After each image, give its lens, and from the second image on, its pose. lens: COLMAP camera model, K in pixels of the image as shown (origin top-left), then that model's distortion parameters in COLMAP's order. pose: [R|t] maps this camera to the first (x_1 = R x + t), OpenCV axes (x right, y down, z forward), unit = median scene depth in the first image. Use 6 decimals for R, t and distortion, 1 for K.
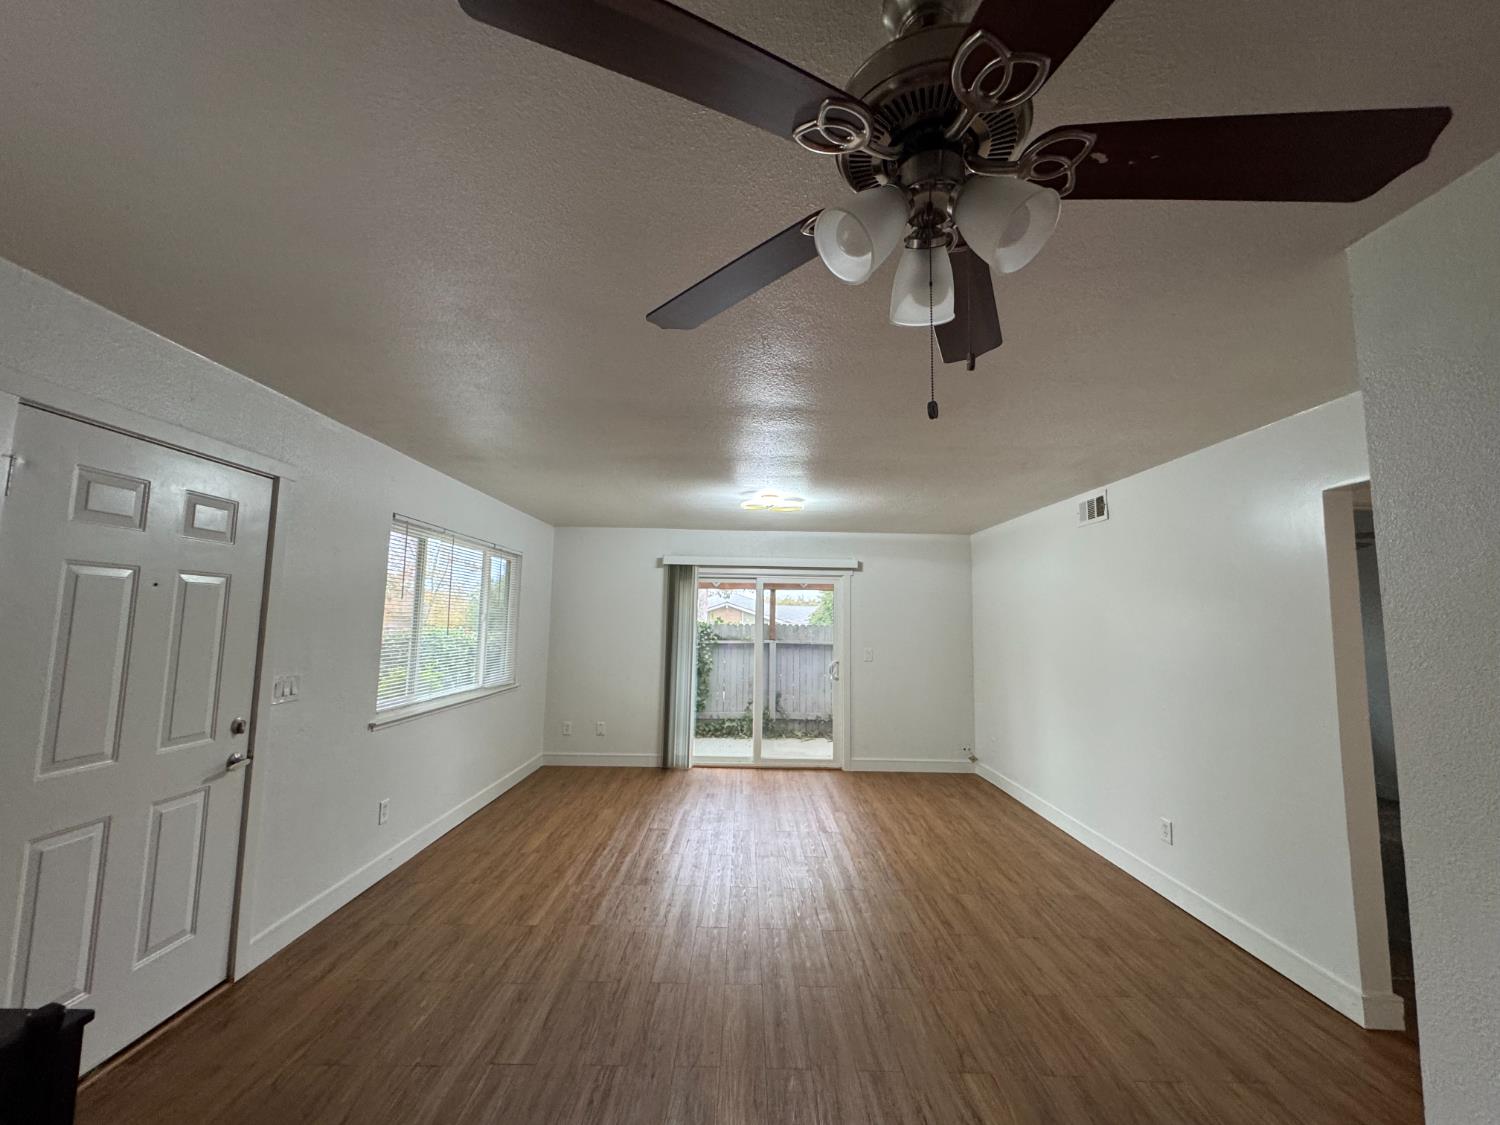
lens RADIAL K [[593.9, 0, 750.0], [0, 593.9, 562.5], [0, 0, 1]] dist [0.000487, 0.000181]
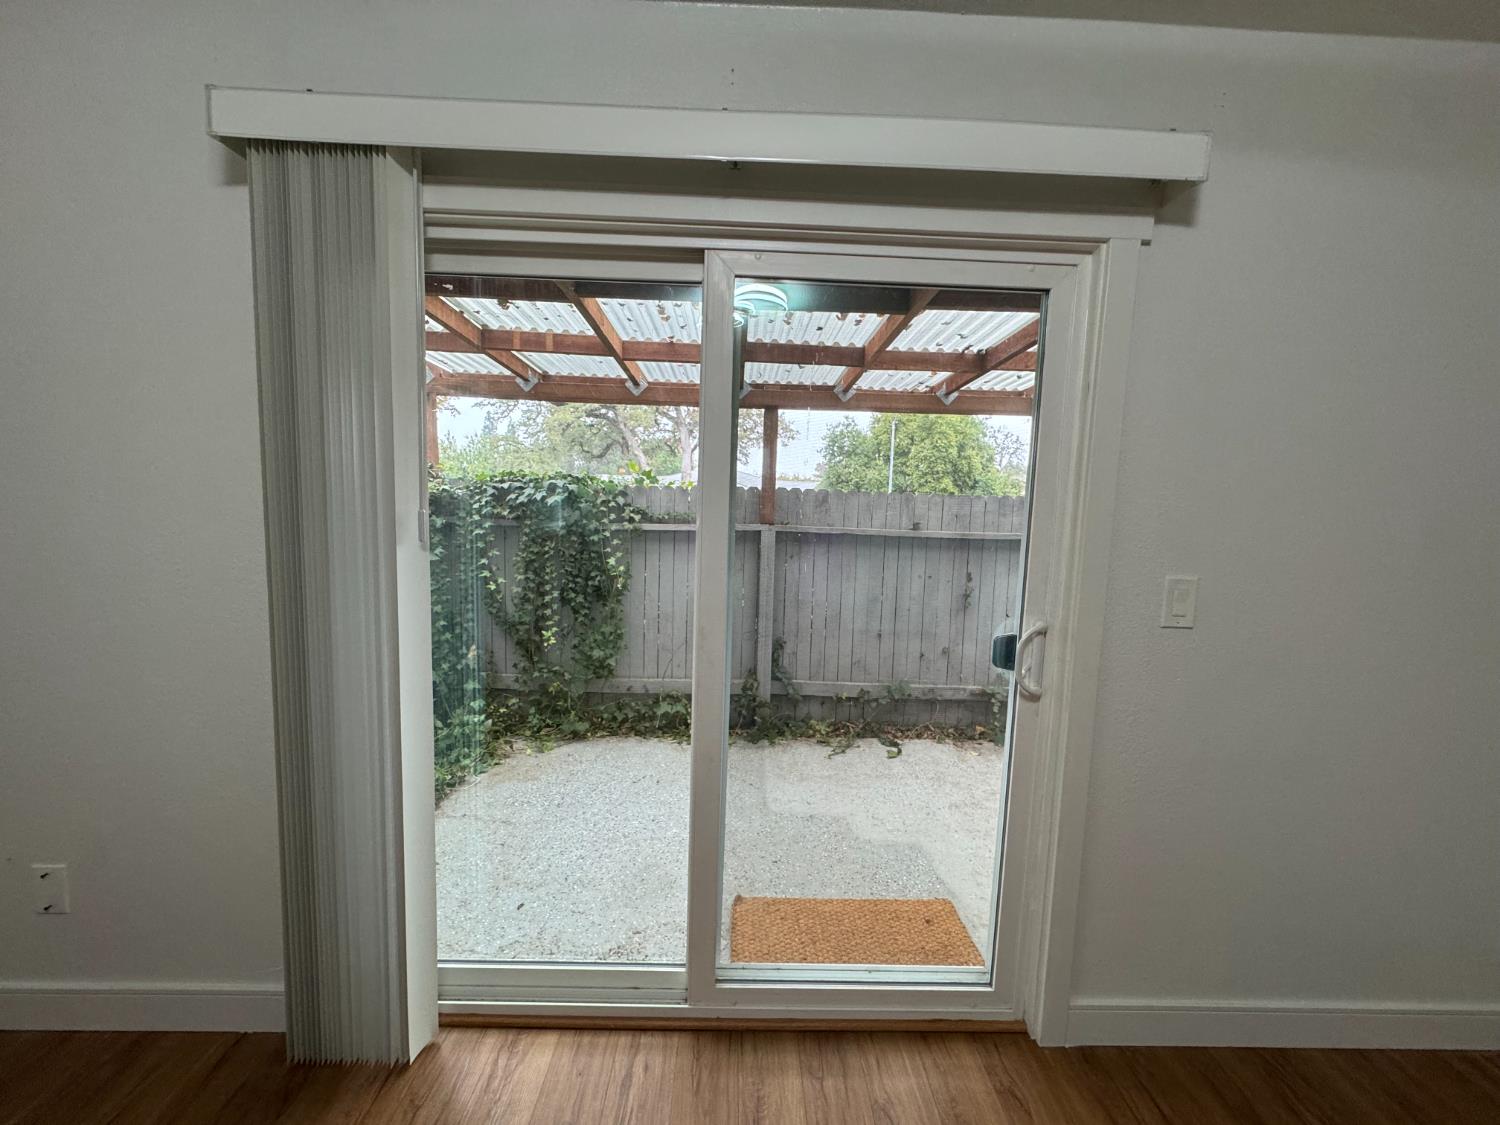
lens RADIAL K [[593.9, 0, 750.0], [0, 593.9, 562.5], [0, 0, 1]] dist [0.000487, 0.000181]
pose [[0.999834, 0.015084, 0.010178, 0.020833], [-0.016829, 0.979270, 0.201859, 0.070518], [-0.006923, -0.201997, 0.979362, 0.570739]]
